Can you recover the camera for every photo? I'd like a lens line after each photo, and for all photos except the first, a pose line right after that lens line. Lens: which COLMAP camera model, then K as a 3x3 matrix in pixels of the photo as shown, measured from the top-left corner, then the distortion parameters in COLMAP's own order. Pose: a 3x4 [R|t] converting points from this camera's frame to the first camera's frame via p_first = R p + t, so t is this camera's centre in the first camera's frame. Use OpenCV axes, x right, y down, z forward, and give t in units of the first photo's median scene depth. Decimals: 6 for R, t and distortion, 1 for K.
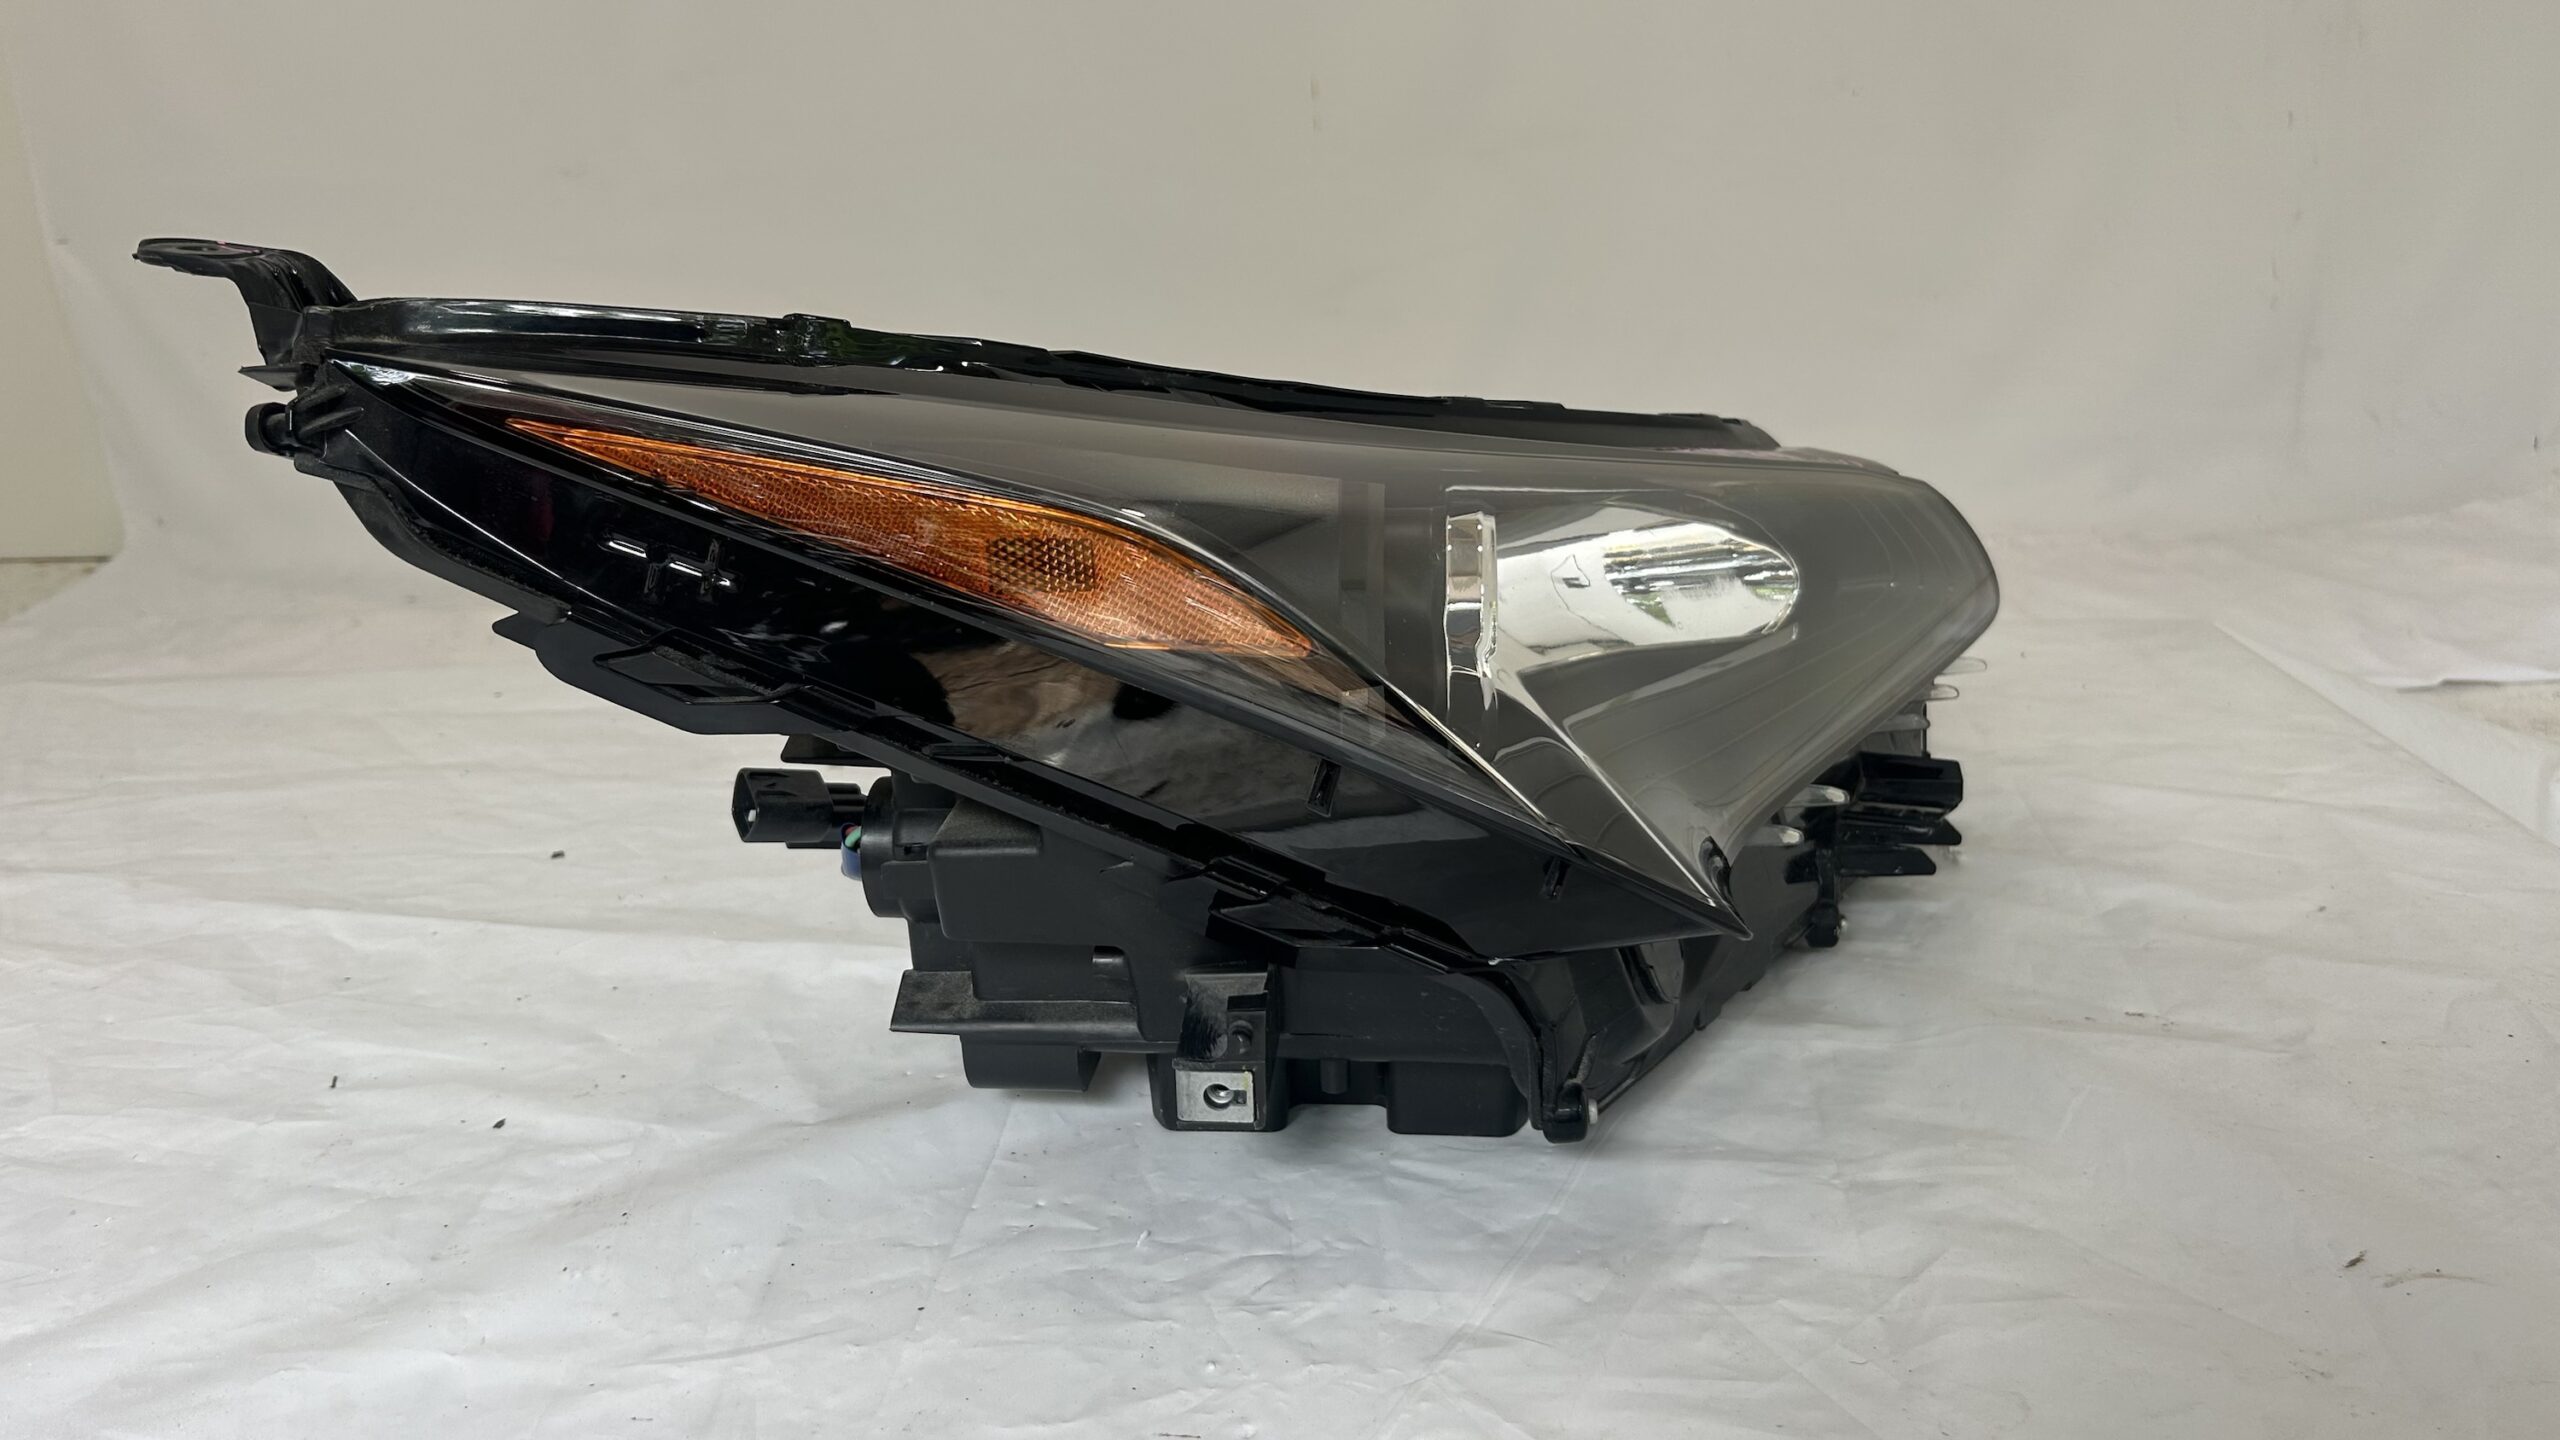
lens RADIAL K [[1867.5, 0, 1283.4], [0, 1867.5, 726.5], [0, 0, 1]] dist [-0.003453, -0.006404]
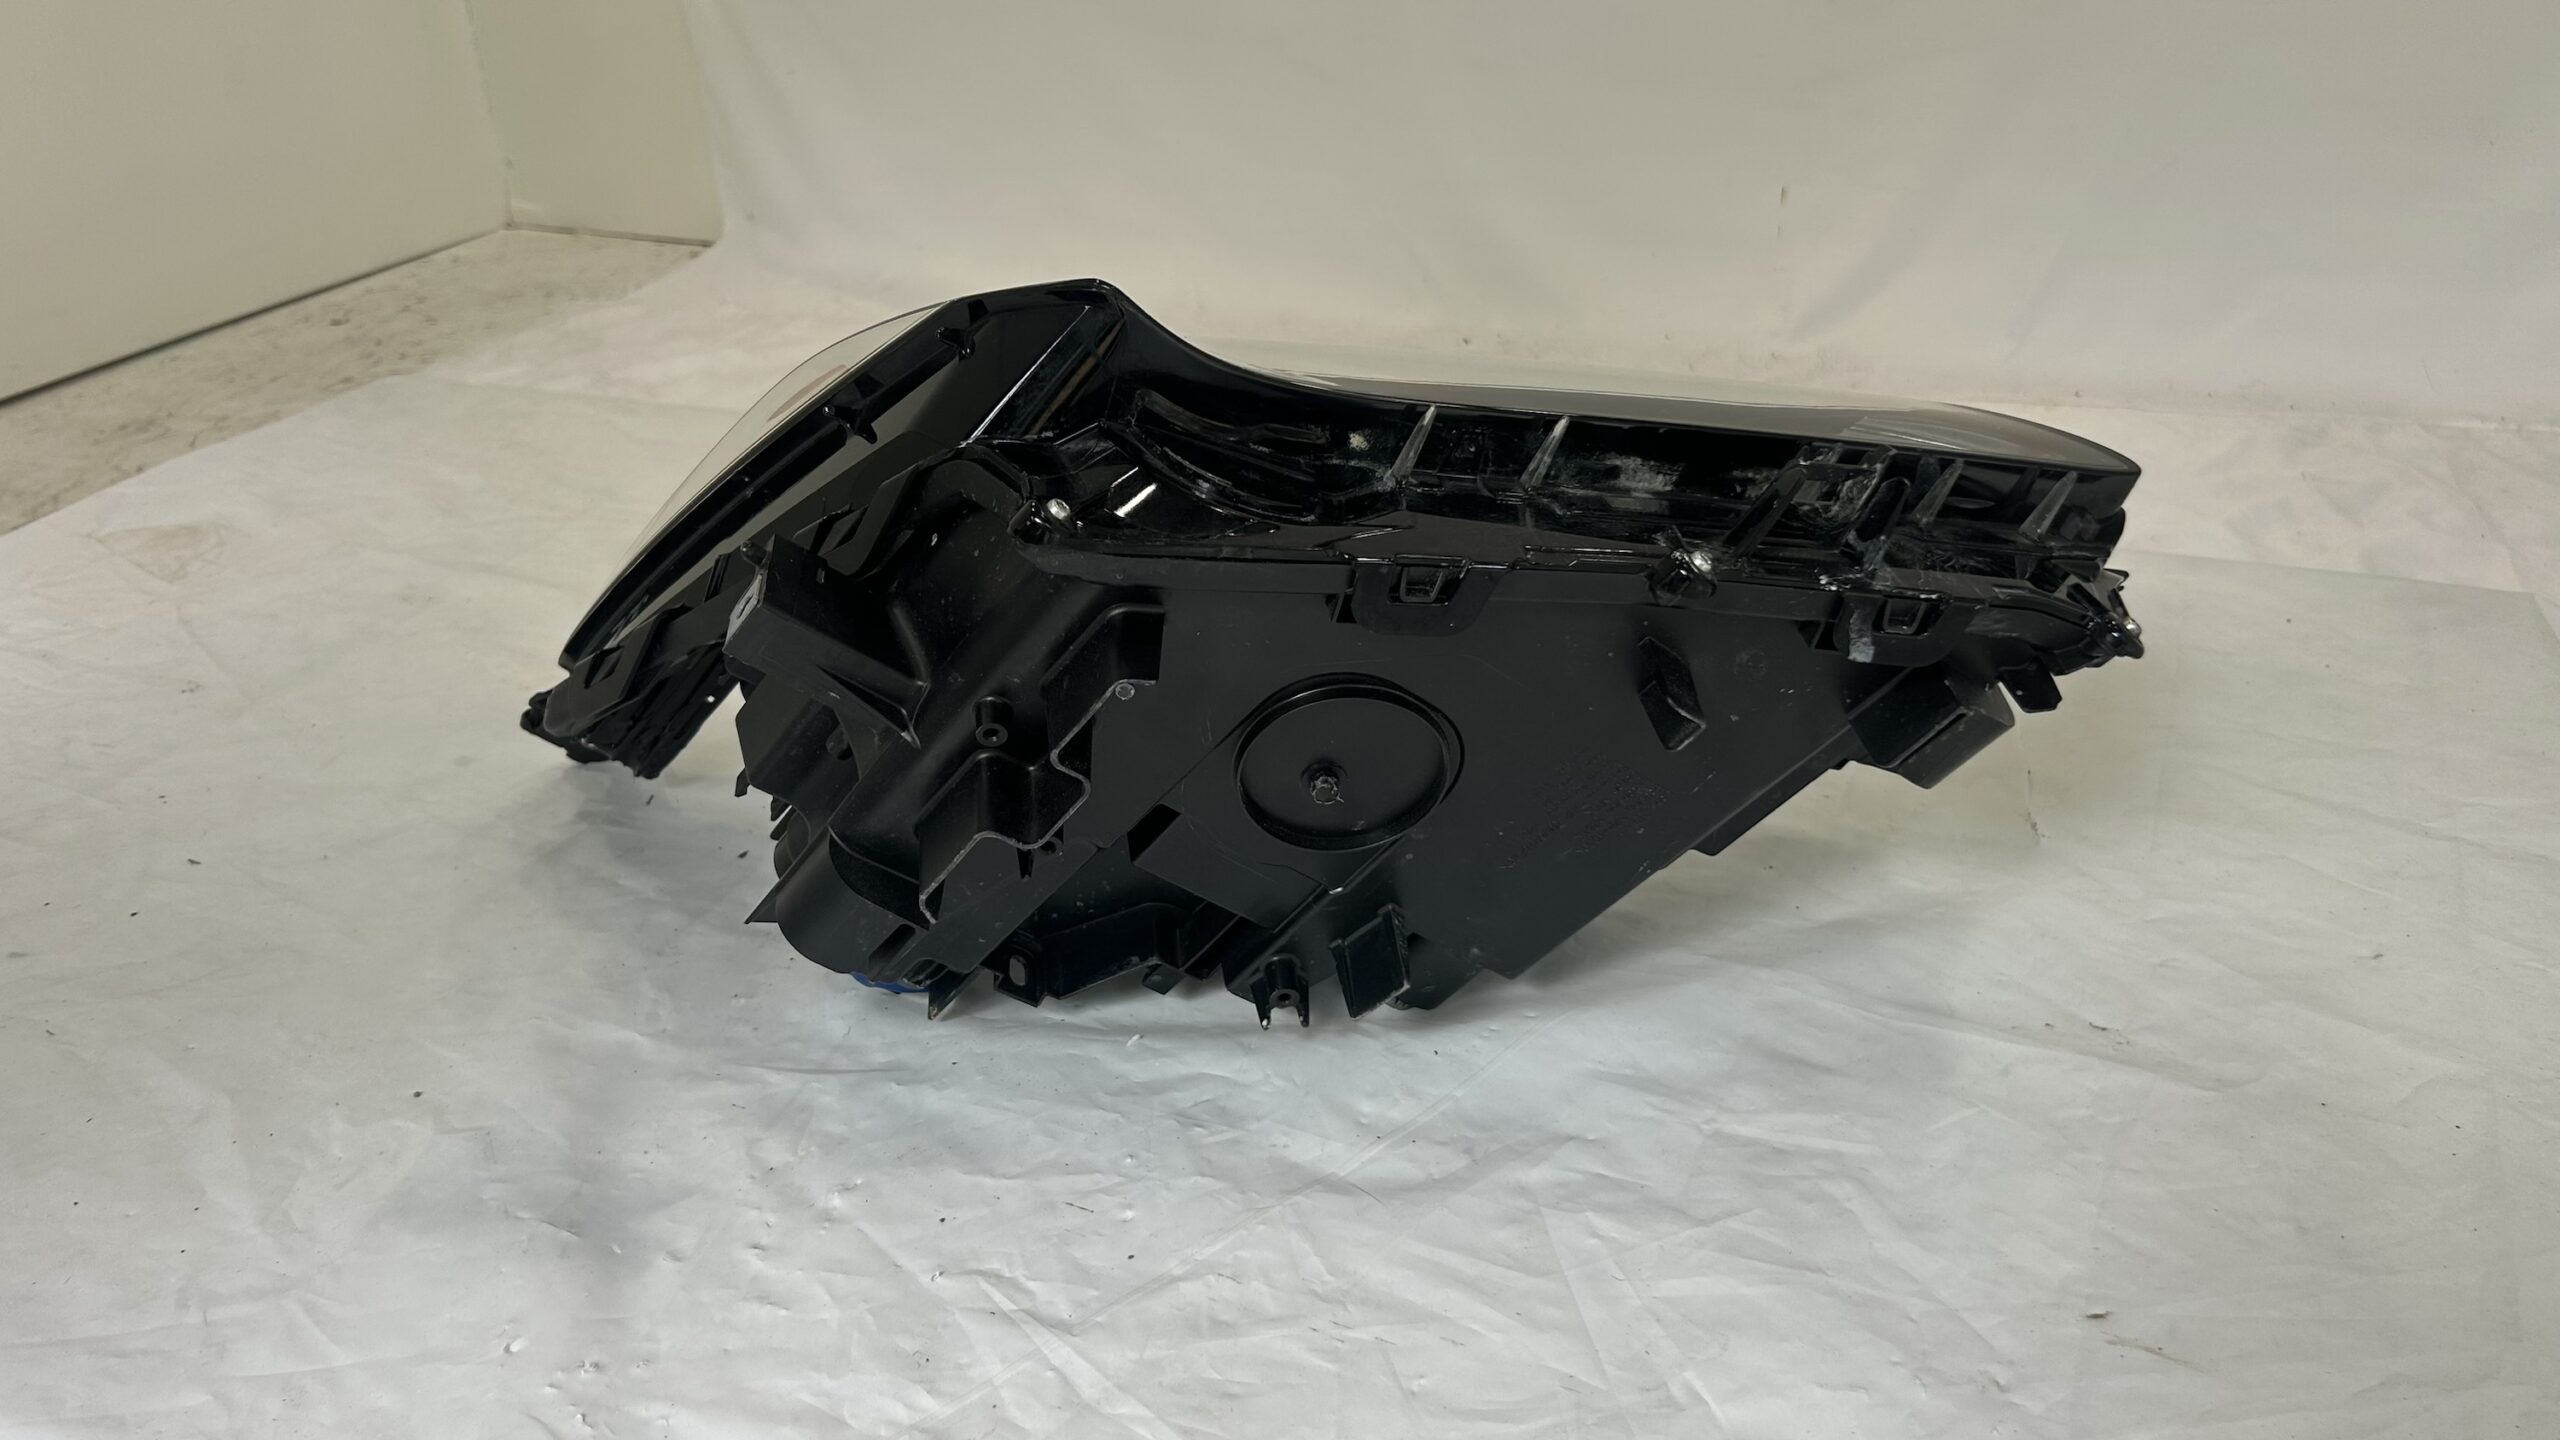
lens RADIAL K [[1867.5, 0, 1289.5], [0, 1867.5, 727.2], [0, 0, 1]] dist [-0.003453, -0.006404]
pose [[0.949036, 0.161845, -0.270436, 0.357085], [-0.118685, 0.978435, 0.169056, -0.177631], [0.291965, -0.128343, 0.947779, -0.152565]]
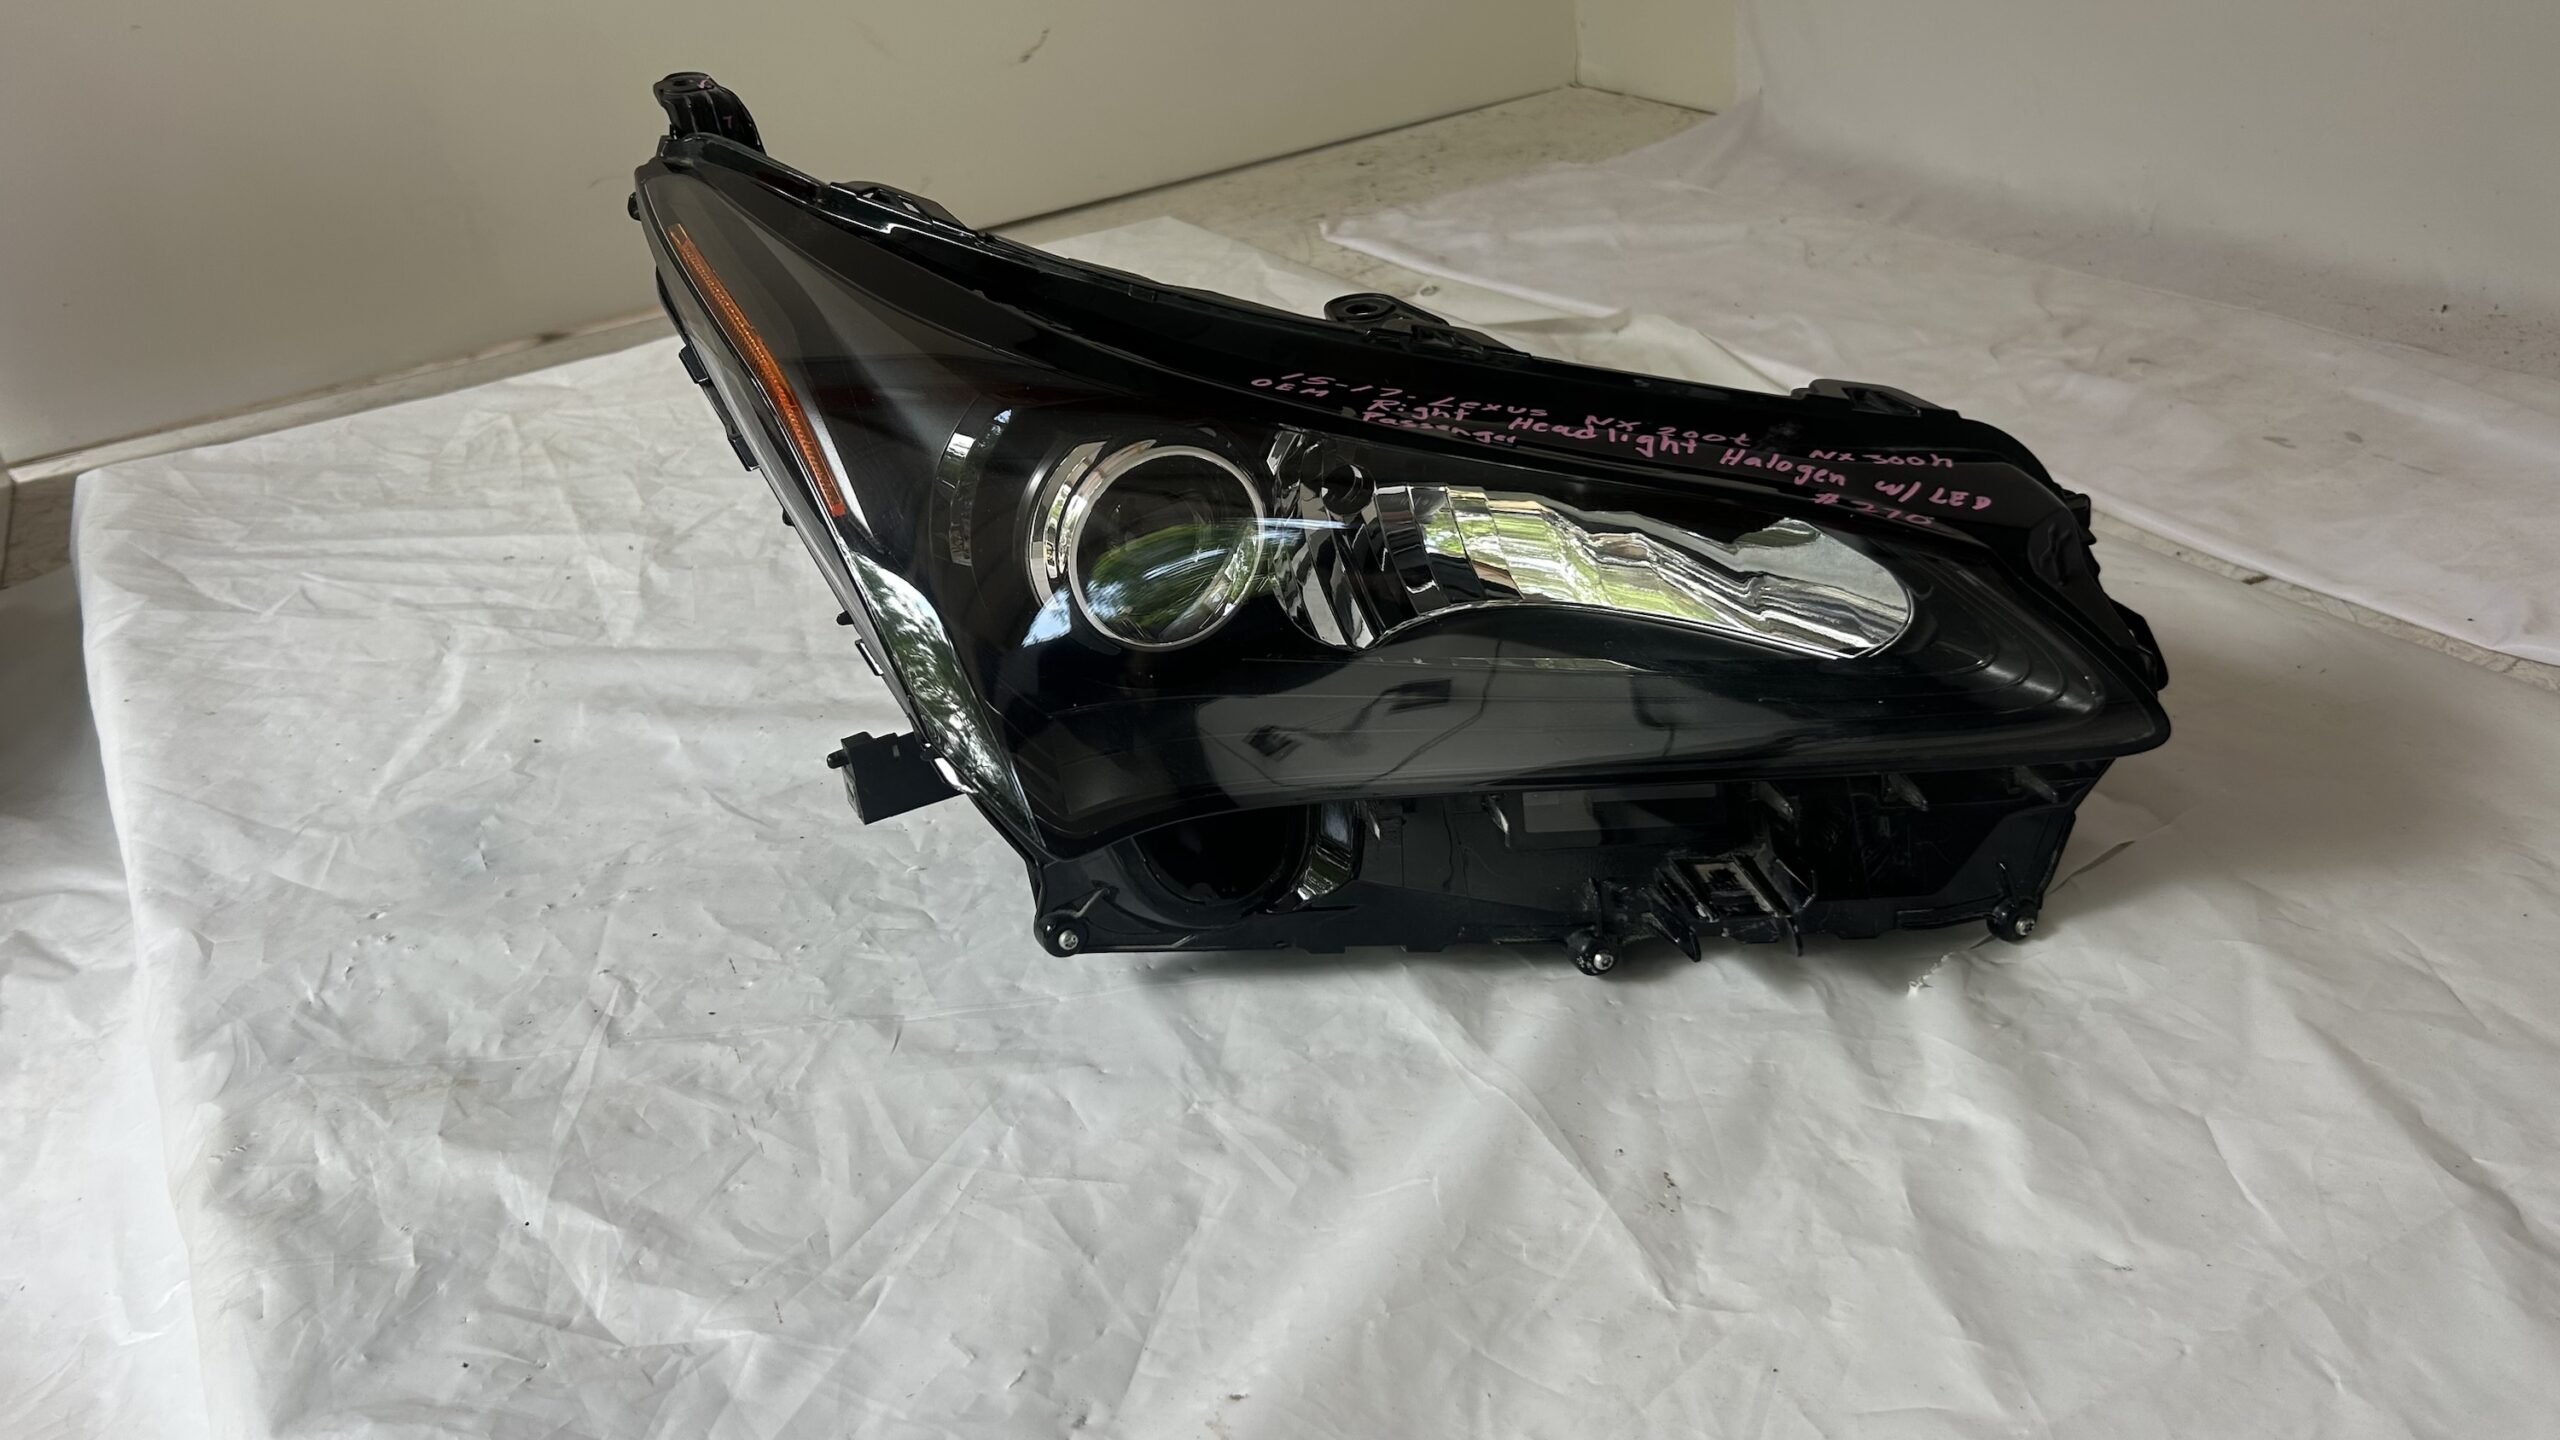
lens RADIAL K [[1867.5, 0, 1282.5], [0, 1867.5, 723.1], [0, 0, 1]] dist [-0.003453, -0.006404]
pose [[0.547874, 0.394151, -0.737888, 1.179474], [-0.207210, 0.918502, 0.336776, -0.400355], [0.810493, -0.031613, 0.584895, 0.424140]]
